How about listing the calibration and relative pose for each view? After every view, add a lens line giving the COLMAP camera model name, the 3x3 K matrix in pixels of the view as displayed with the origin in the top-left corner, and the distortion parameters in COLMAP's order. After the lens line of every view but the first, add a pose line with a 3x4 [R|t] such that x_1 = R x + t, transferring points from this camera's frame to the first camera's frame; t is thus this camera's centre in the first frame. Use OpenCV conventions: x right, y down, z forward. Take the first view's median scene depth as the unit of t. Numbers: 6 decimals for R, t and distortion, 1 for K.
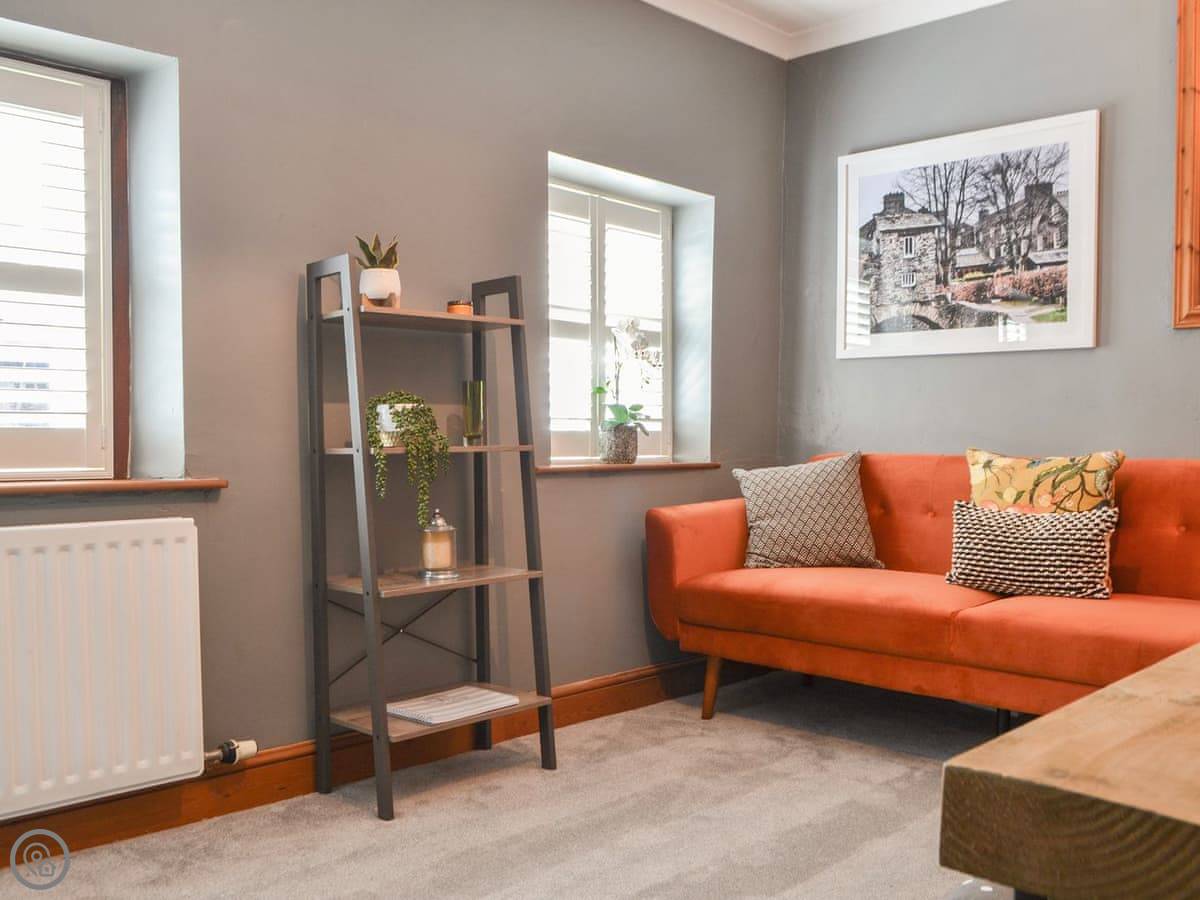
lens RADIAL K [[1126.2, 0, 602.3], [0, 1126.2, 471.0], [0, 0, 1]] dist [0.011140, 0.003507]
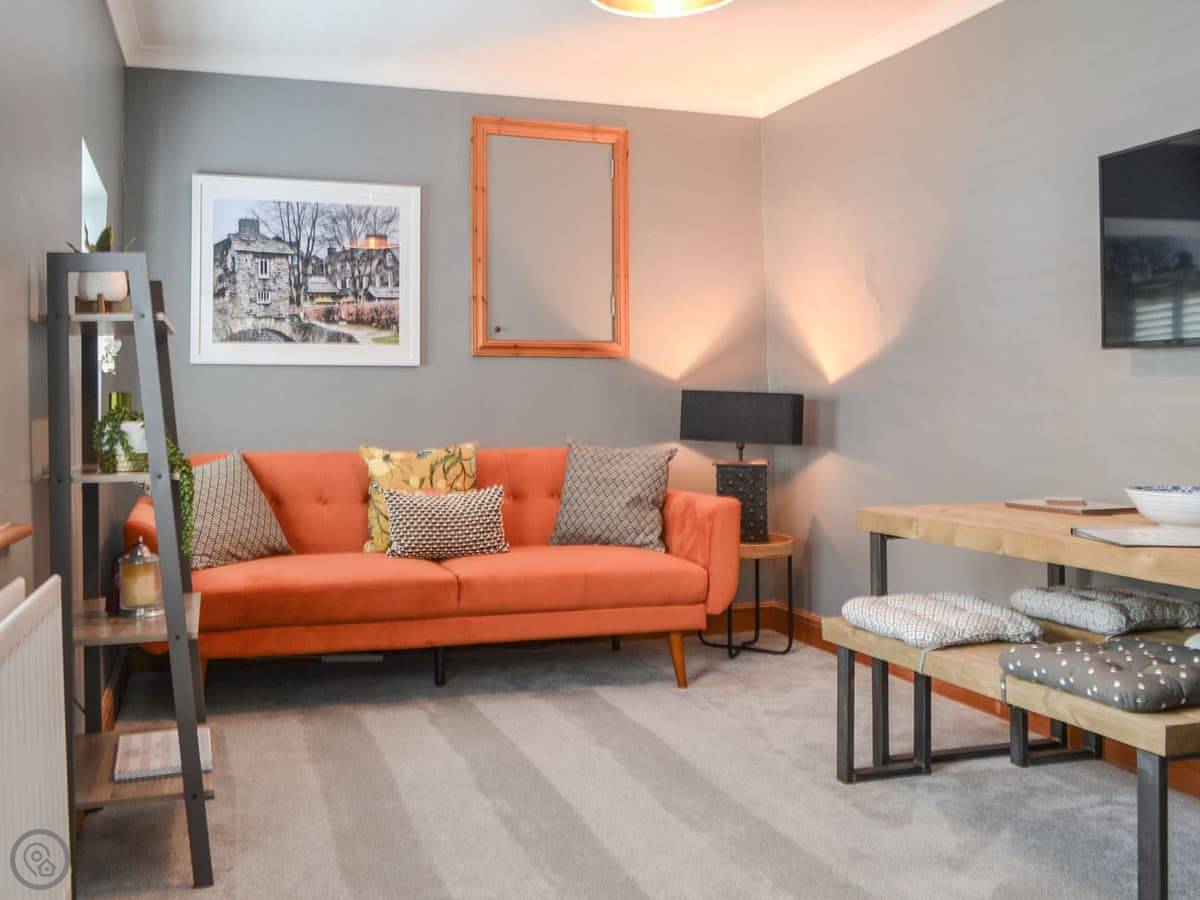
lens RADIAL K [[1086.4, 0, 577.2], [0, 1086.4, 403.8], [0, 0, 1]] dist [-0.002758, -0.004075]
pose [[0.488237, -0.001964, 0.872709, -0.546718], [0.038313, 0.999082, -0.019186, -0.031319], [-0.871870, 0.042803, 0.487863, 0.209216]]
